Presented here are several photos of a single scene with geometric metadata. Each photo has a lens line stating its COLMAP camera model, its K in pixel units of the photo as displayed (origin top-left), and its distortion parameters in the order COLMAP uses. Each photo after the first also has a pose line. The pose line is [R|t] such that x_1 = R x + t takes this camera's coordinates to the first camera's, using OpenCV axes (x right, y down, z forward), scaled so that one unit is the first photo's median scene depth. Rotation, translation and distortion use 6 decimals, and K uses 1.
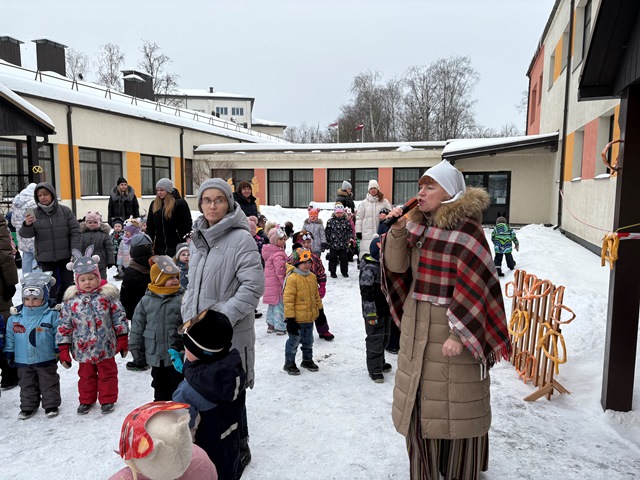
lens RADIAL K [[483.5, 0, 318.5], [0, 483.5, 242.1], [0, 0, 1]] dist [-0.002099, -0.004587]
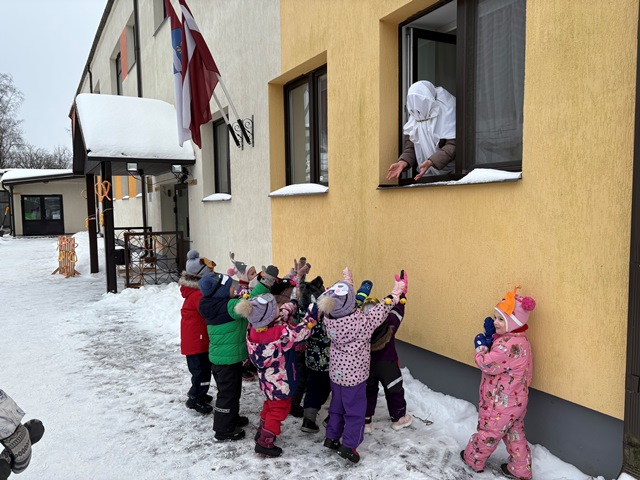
lens RADIAL K [[483.5, 0, 318.9], [0, 483.5, 242.2], [0, 0, 1]] dist [-0.002099, -0.004587]
pose [[0.658818, -0.071673, 0.748881, -0.137872], [0.098970, 0.995057, 0.008166, 0.041938], [-0.745764, 0.068736, 0.662654, -0.388824]]
